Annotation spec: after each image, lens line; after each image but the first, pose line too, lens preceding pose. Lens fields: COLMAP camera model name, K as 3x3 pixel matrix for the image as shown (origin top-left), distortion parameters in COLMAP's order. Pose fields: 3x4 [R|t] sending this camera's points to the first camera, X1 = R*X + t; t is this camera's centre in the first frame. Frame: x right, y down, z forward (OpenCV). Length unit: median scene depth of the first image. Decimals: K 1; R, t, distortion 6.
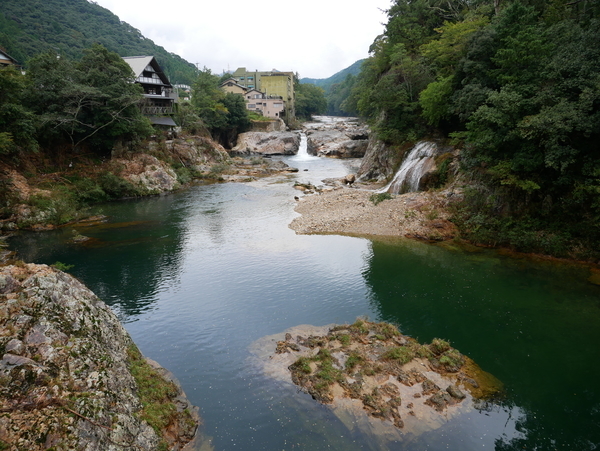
lens RADIAL K [[419.5, 0, 300.1], [0, 419.5, 227.7], [0, 0, 1]] dist [-0.036948, 0.006861]
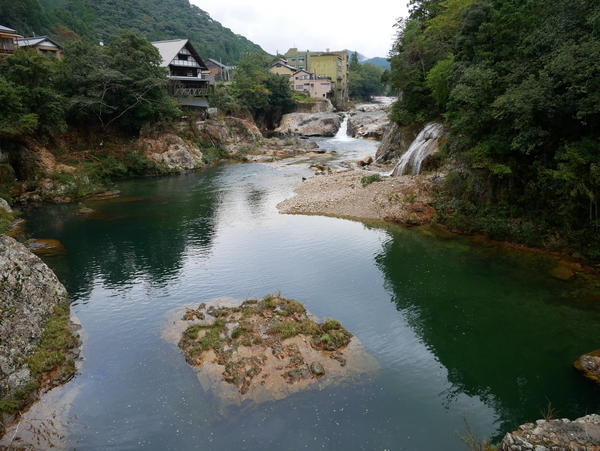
lens RADIAL K [[419.5, 0, 299.7], [0, 419.5, 226.1], [0, 0, 1]] dist [-0.036948, 0.006861]
pose [[0.987853, 0.039135, -0.150379, 0.157821], [-0.033223, 0.998581, 0.041630, 0.001652], [0.151795, -0.036129, 0.987751, -0.003287]]
